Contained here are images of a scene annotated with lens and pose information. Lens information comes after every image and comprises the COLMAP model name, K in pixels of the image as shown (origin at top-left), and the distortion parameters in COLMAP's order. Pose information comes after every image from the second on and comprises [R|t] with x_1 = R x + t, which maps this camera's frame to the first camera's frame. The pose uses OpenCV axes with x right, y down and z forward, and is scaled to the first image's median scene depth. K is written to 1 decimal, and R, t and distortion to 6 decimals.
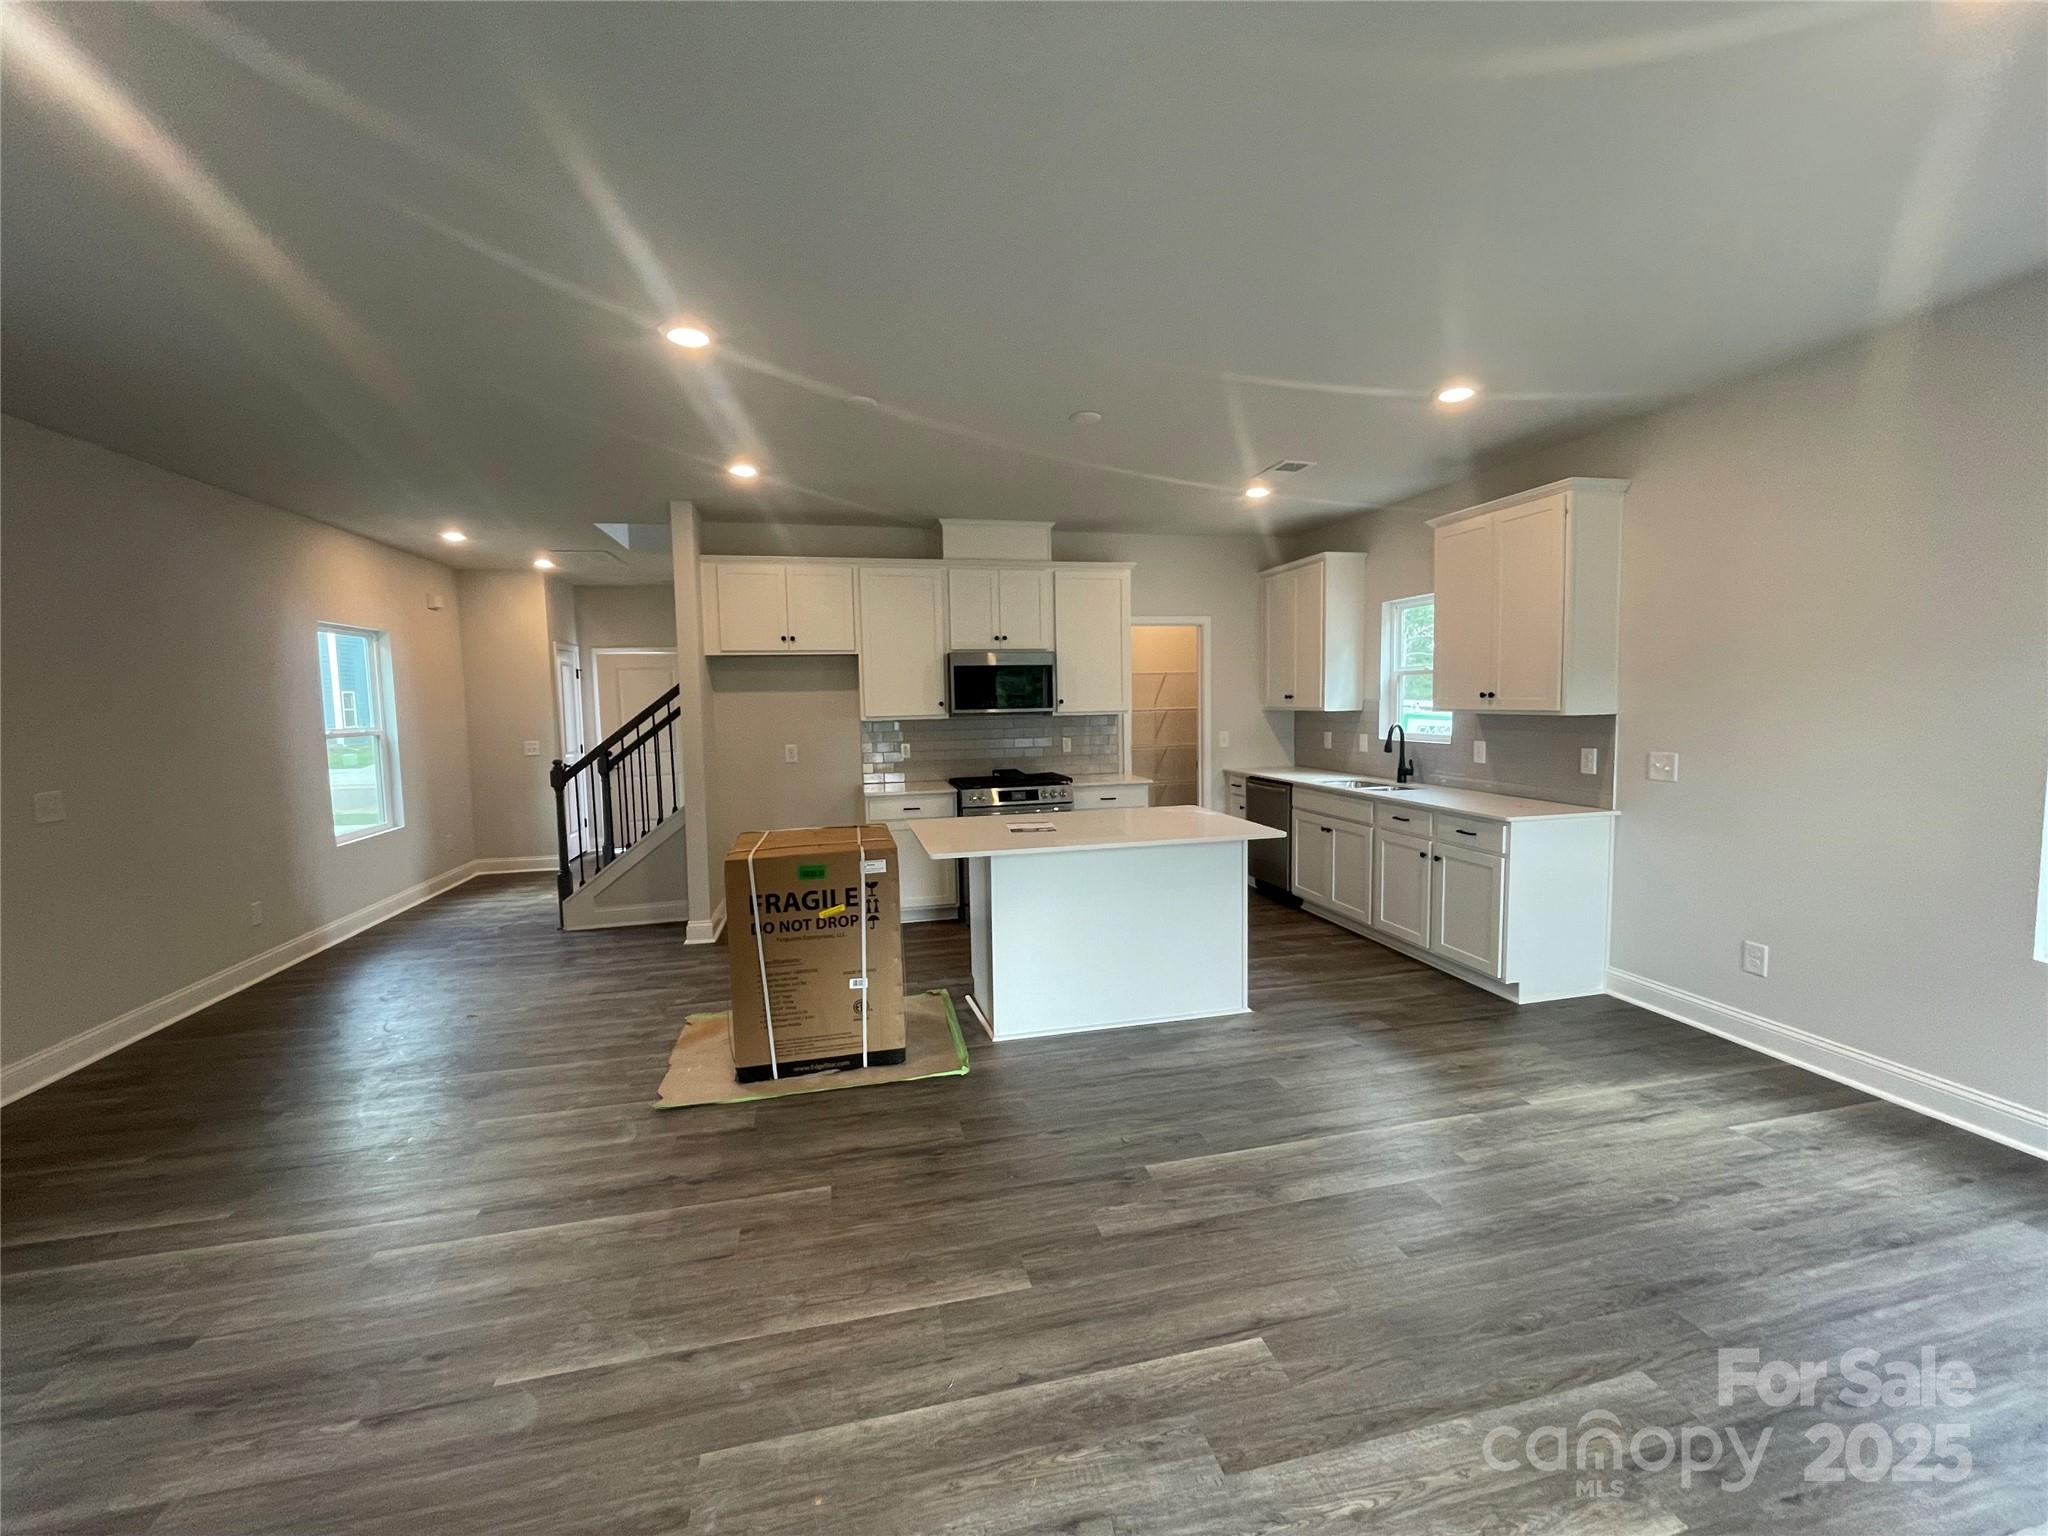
lens RADIAL K [[829.0, 0, 1024.0], [0, 829.0, 768.0], [0, 0, 1]] dist [0.000308, -0.000024]
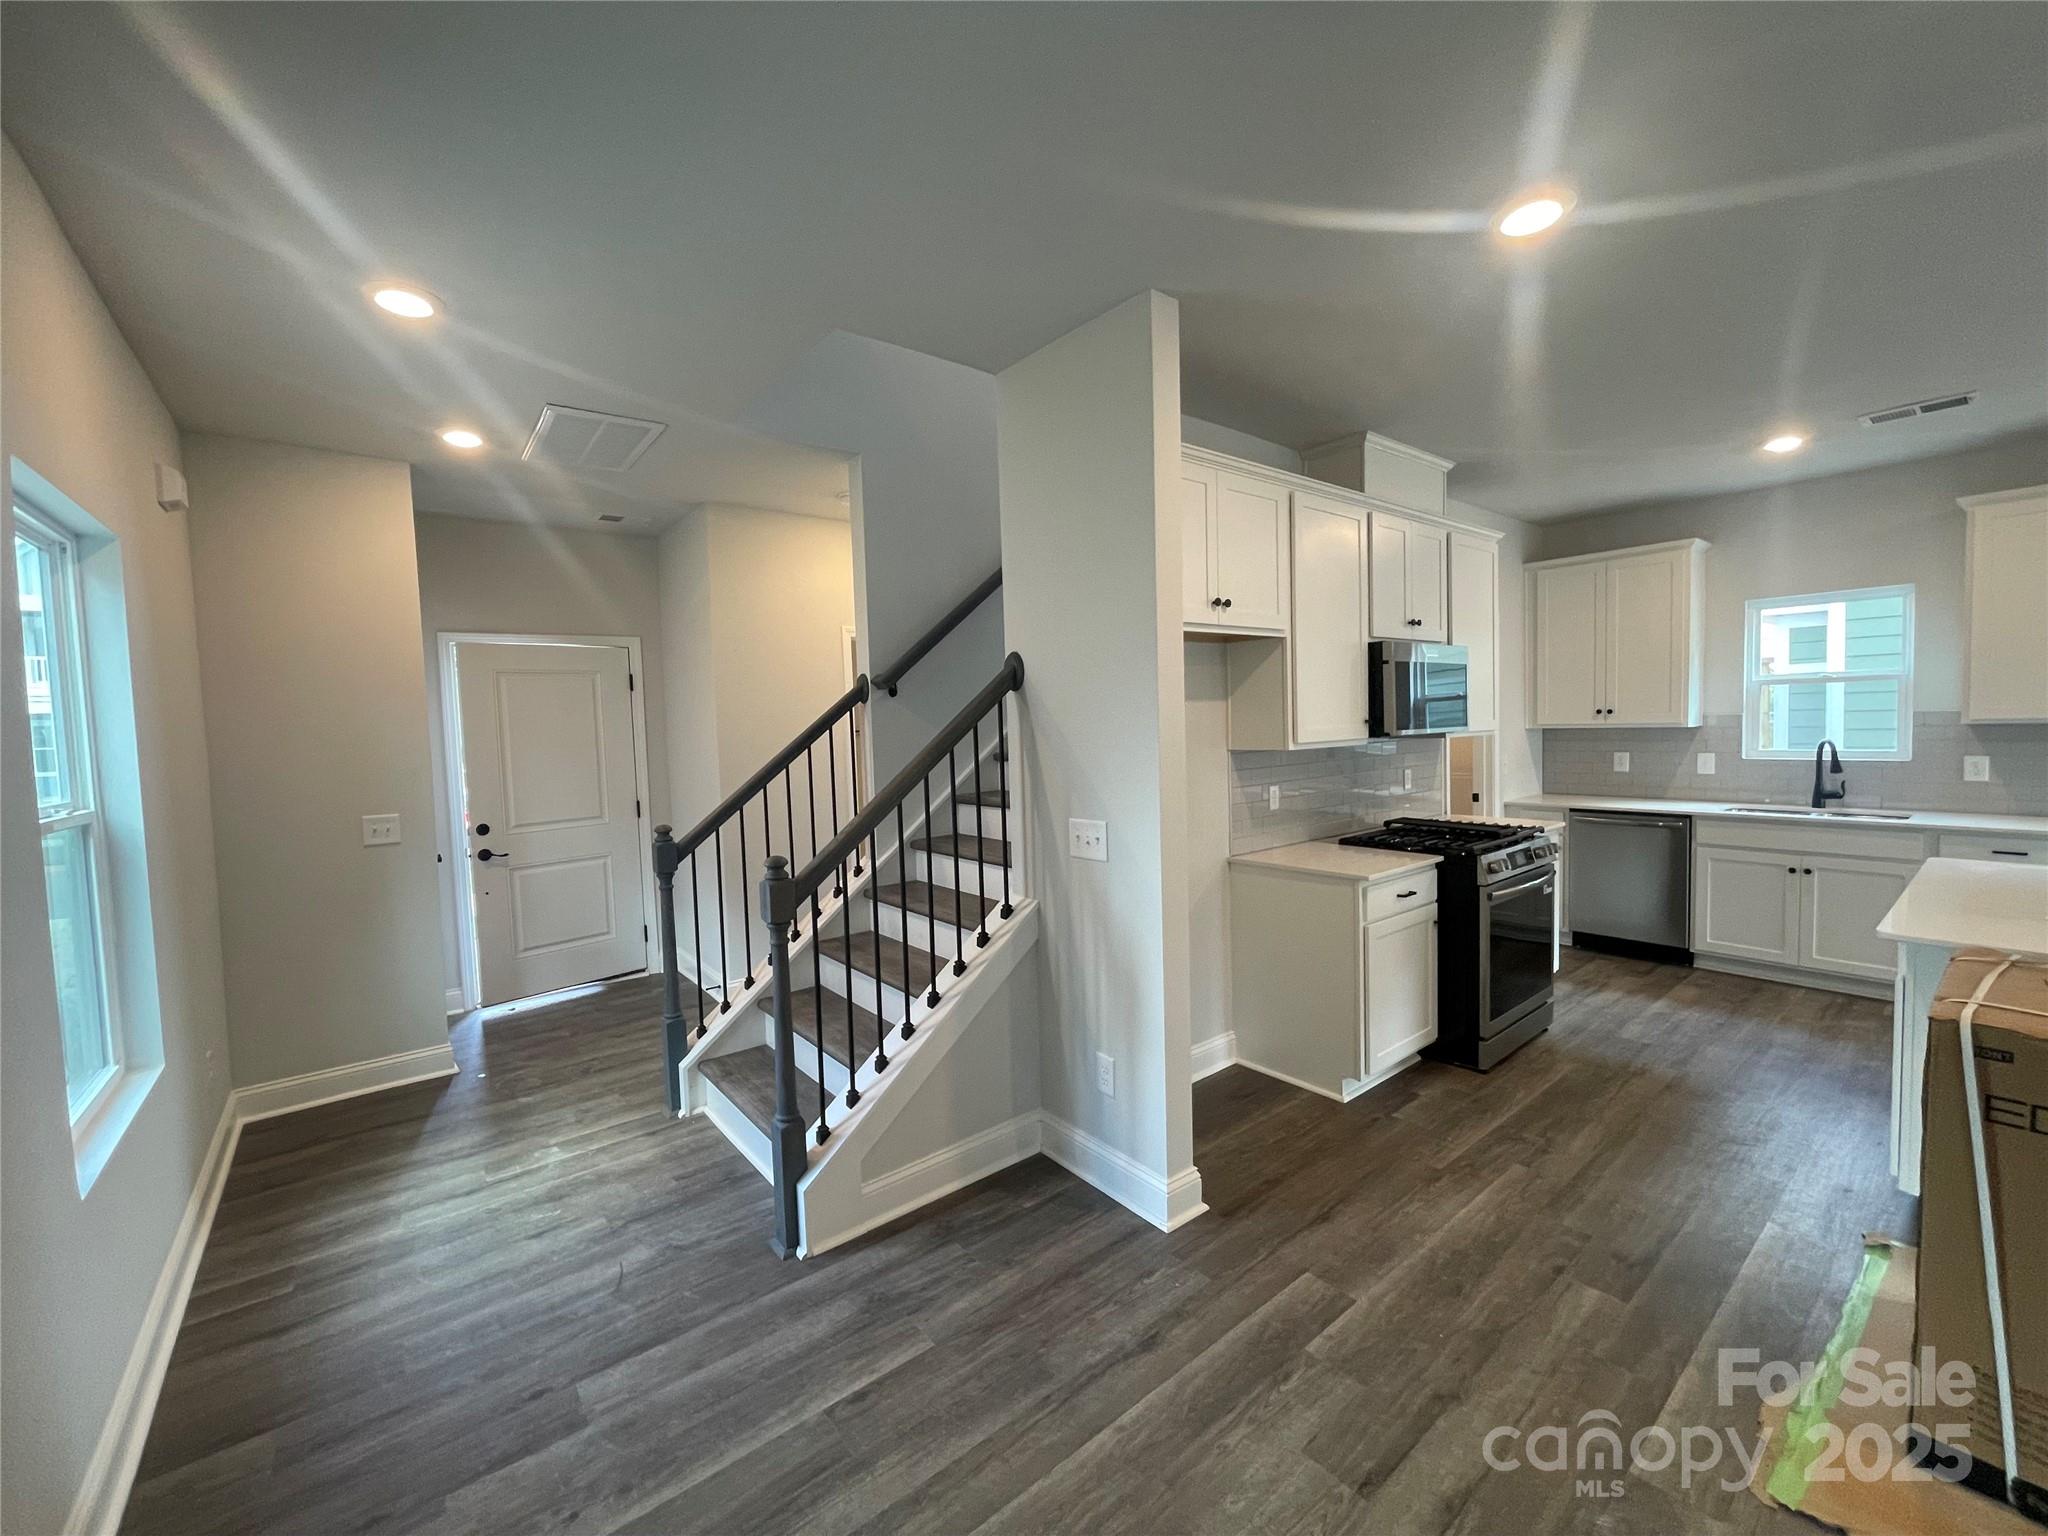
lens RADIAL K [[832.0, 0, 1029.1], [0, 832.0, 760.8], [0, 0, 1]] dist [0.005579, -0.000041]
pose [[0.897506, -0.028189, 0.440100, -0.667782], [0.048090, 0.998260, -0.034131, -0.041579], [-0.438372, 0.051797, 0.897300, 0.583179]]
